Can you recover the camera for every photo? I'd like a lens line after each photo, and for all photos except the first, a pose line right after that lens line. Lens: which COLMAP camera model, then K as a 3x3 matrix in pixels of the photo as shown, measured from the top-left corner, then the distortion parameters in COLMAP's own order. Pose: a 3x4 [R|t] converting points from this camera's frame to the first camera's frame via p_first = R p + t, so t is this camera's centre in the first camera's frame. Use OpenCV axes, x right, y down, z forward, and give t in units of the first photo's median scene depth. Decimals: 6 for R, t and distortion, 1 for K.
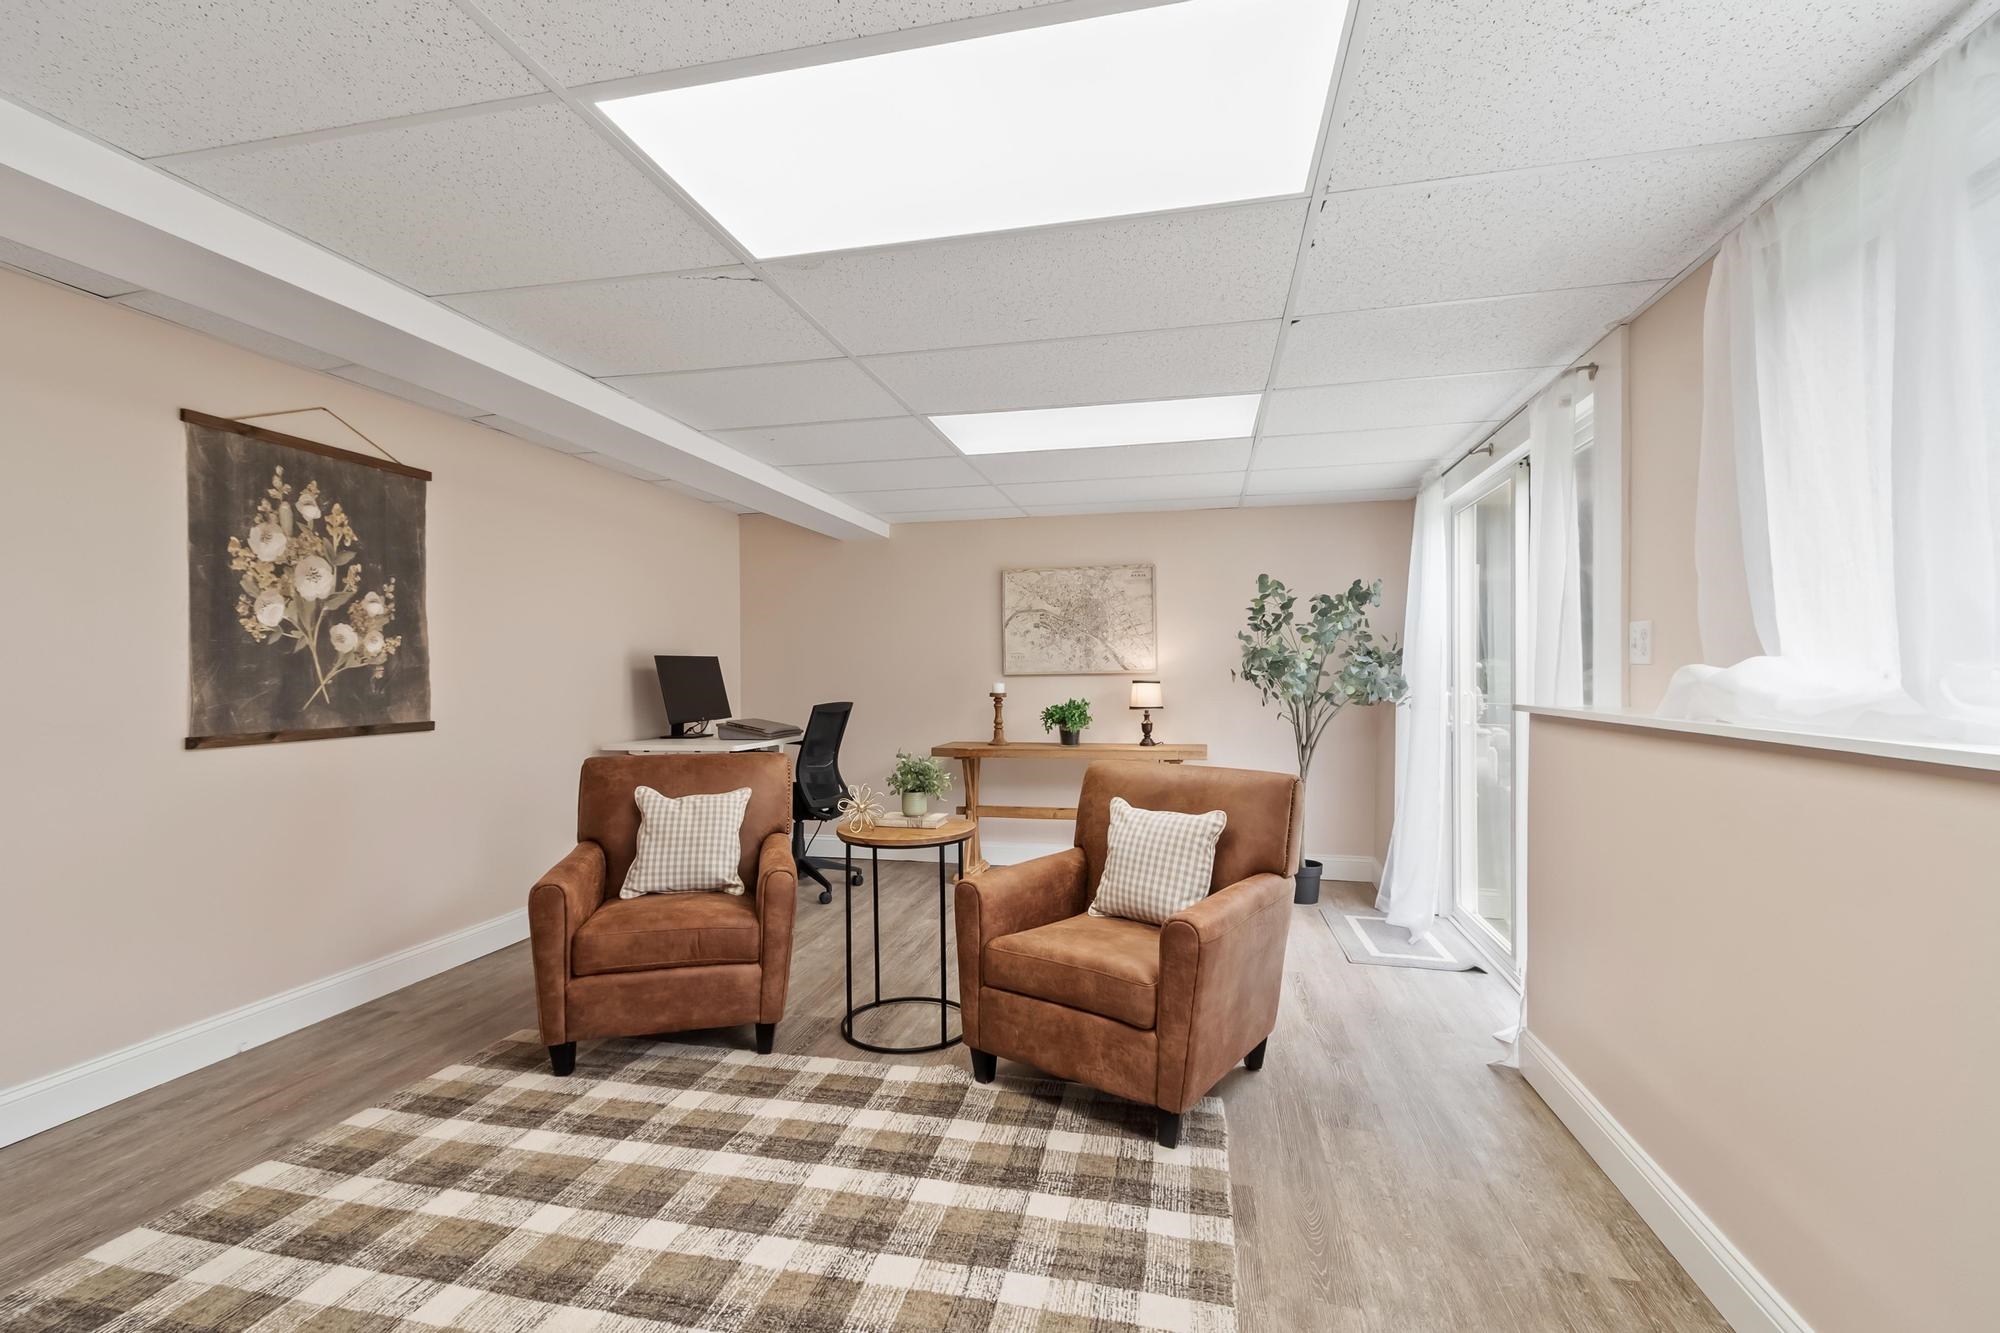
lens RADIAL K [[875.2, 0, 1000.0], [0, 875.2, 666.5], [0, 0, 1]] dist [0.000503, -0.000133]
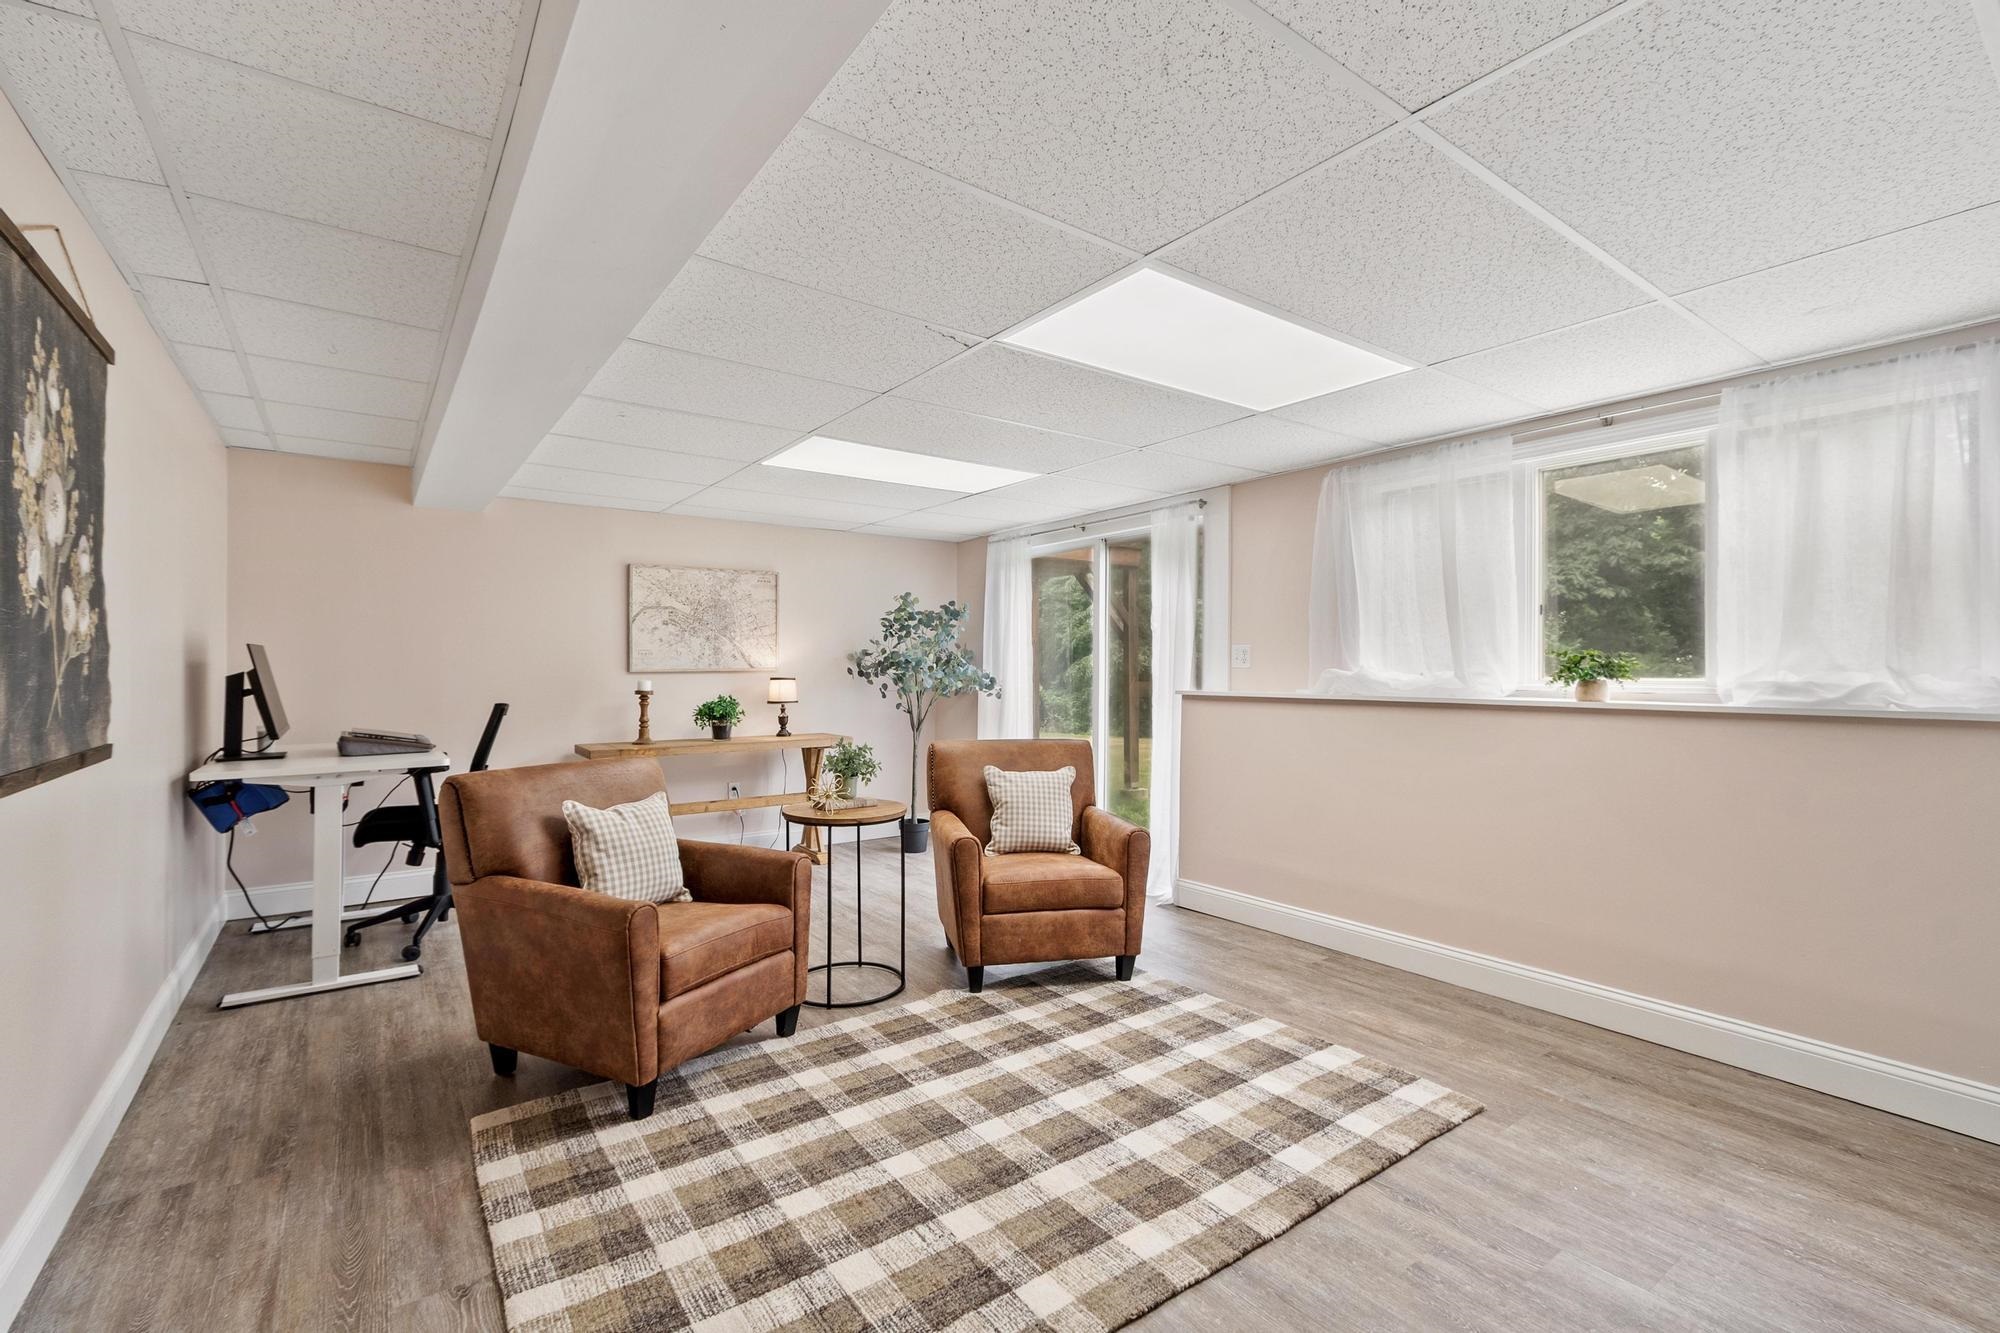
lens RADIAL K [[867.1, 0, 996.7], [0, 867.1, 660.2], [0, 0, 1]] dist [-0.002473, 0.000855]
pose [[0.661678, 0.012951, 0.749676, -0.933446], [-0.009498, 0.999915, -0.008891, 0.002427], [-0.749728, -0.001237, 0.661745, 0.139818]]
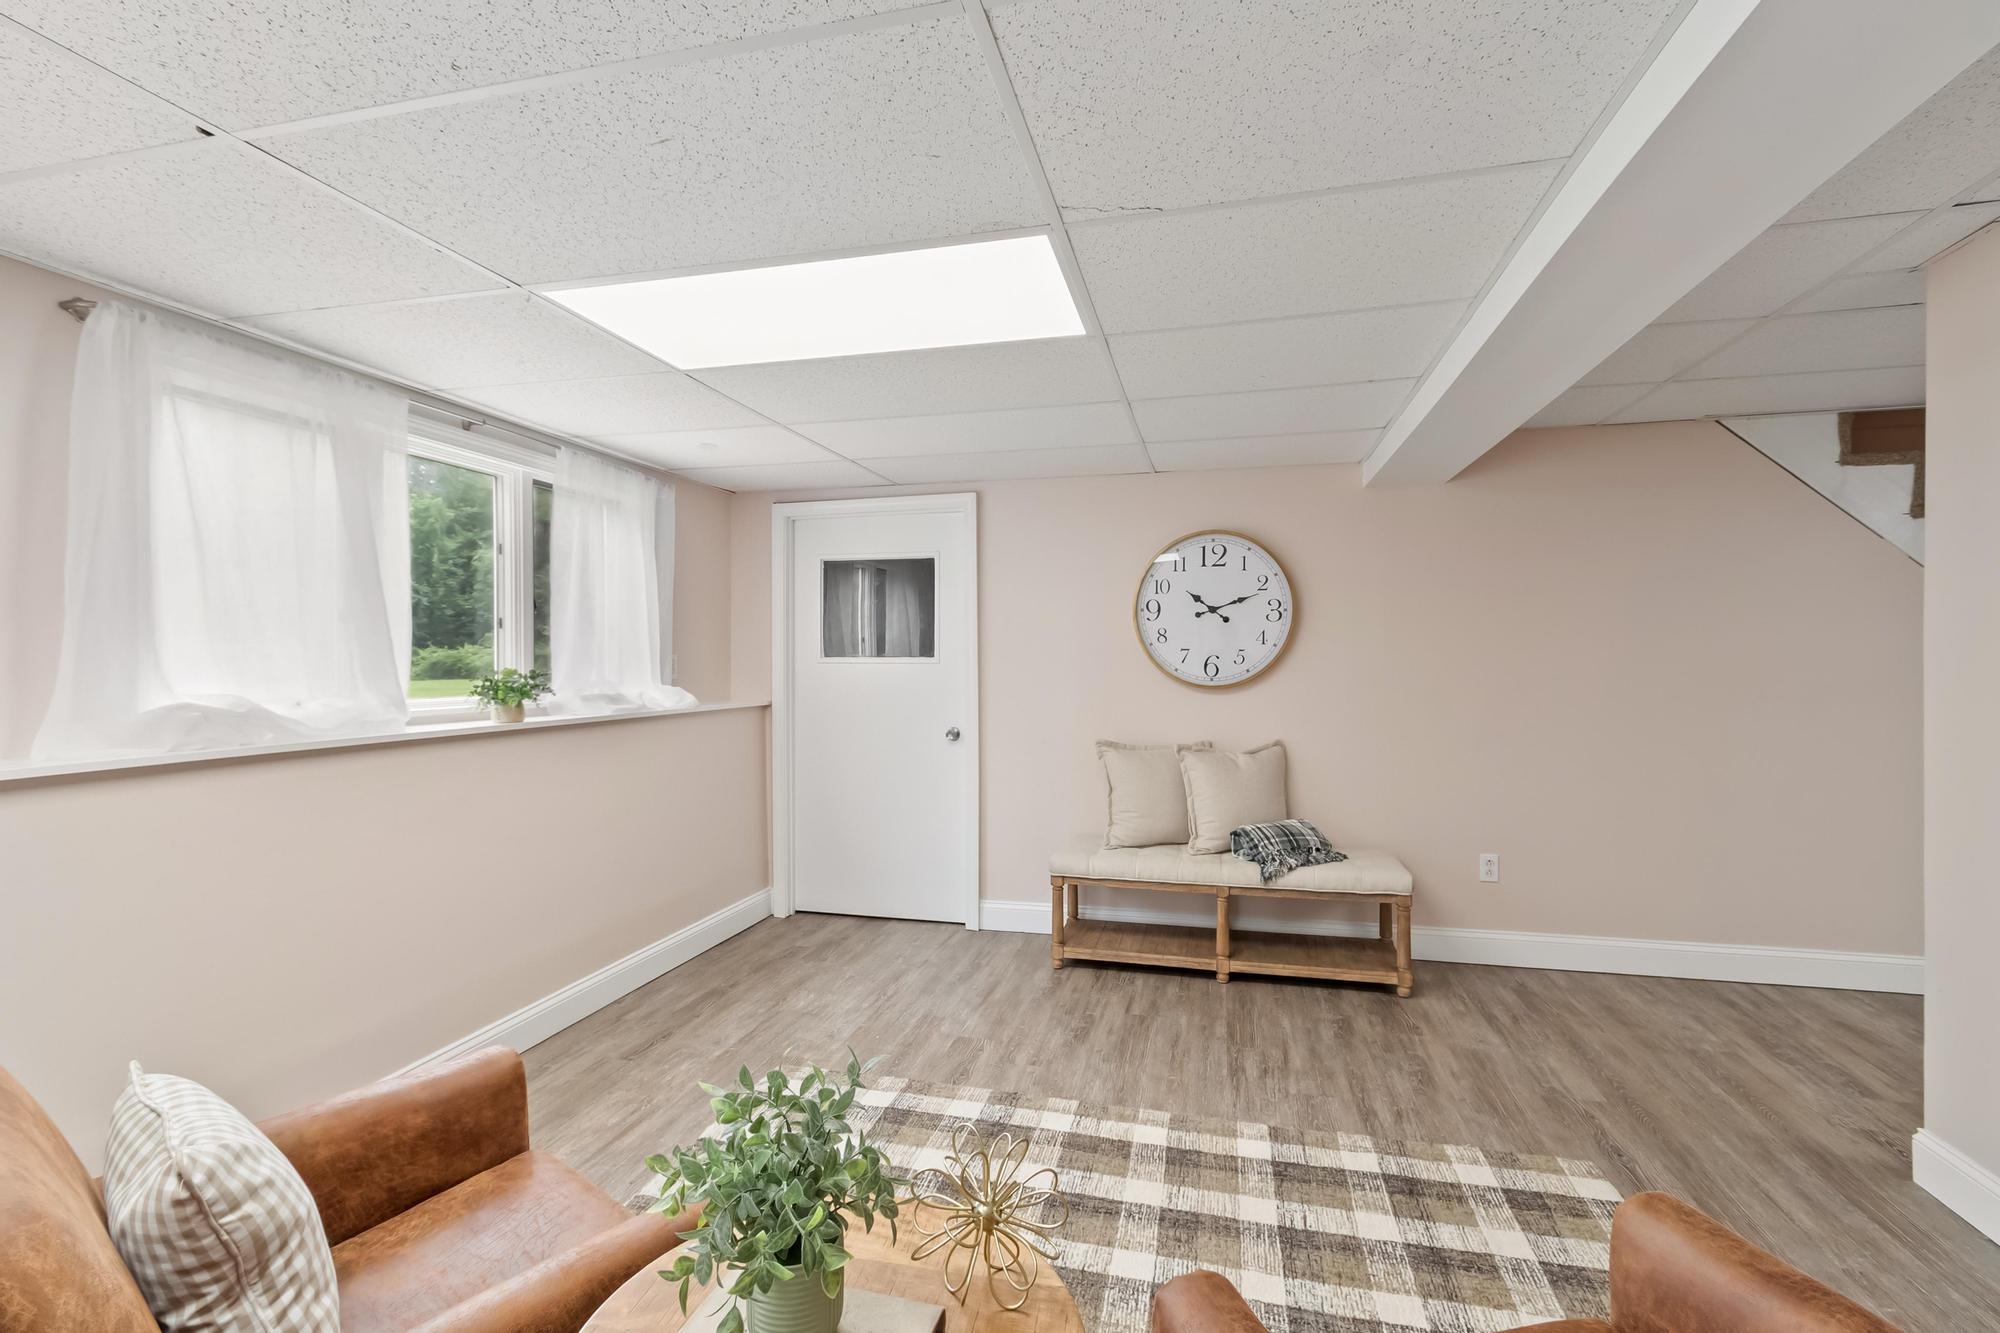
lens RADIAL K [[903.0, 0, 987.6], [0, 903.0, 656.5], [0, 0, 1]] dist [-0.000773, 0.000003]
pose [[-0.999372, 0.008048, 0.034519, -0.191033], [0.007729, 0.999926, -0.009361, -0.029074], [-0.034592, -0.009088, -0.999360, 1.464793]]
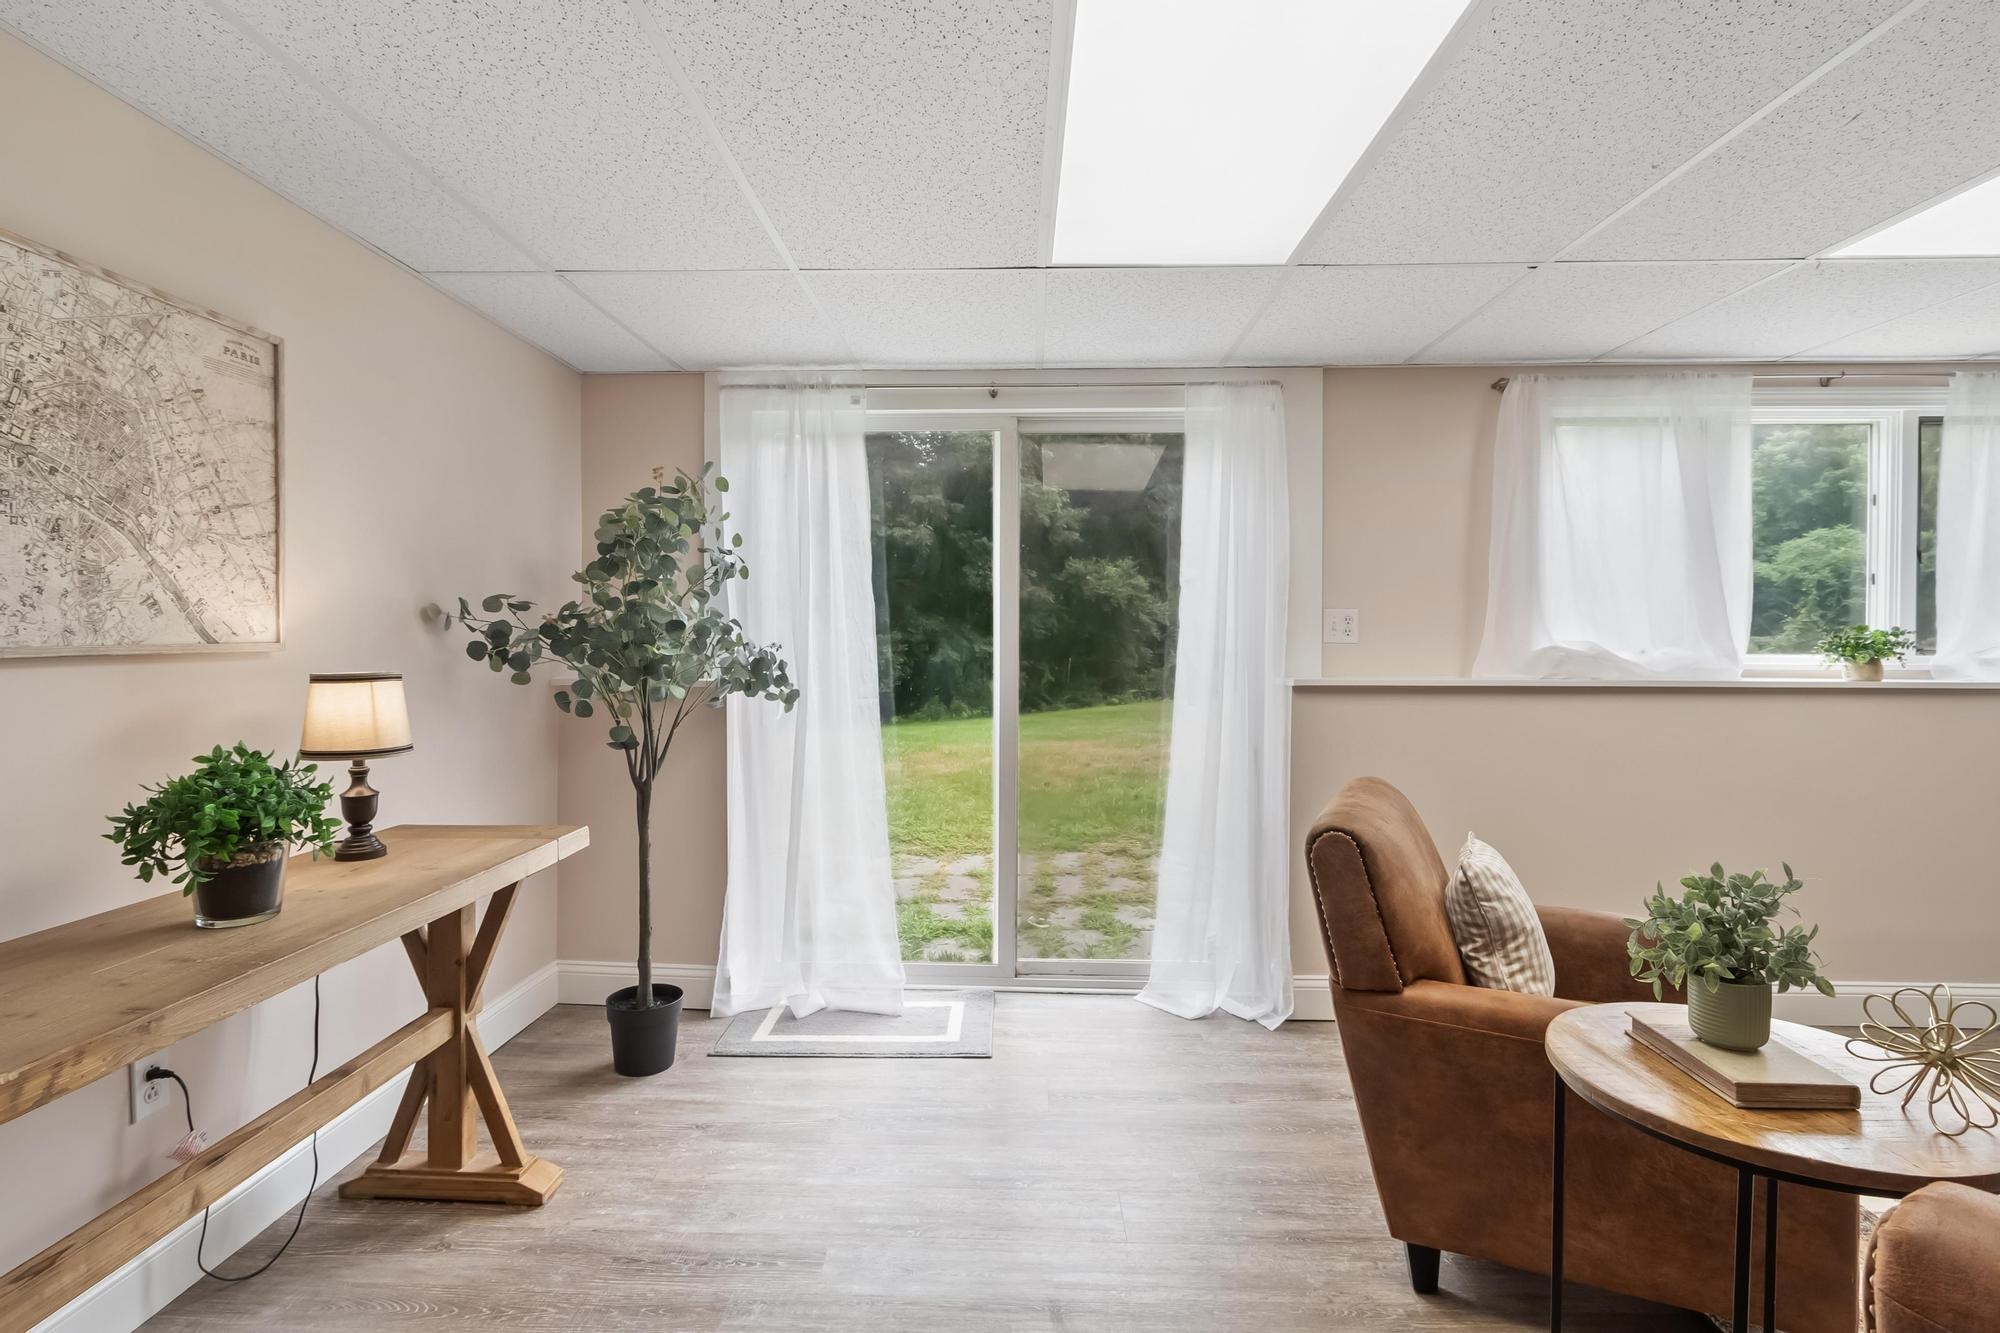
lens RADIAL K [[972.5, 0, 1000.0], [0, 972.5, 666.5], [0, 0, 1]] dist [0.003333, -0.000140]
pose [[-0.190877, -0.020266, 0.981405, -0.524363], [-0.006983, 0.999790, 0.019288, 0.007085], [-0.981589, -0.003172, -0.190979, 1.608032]]
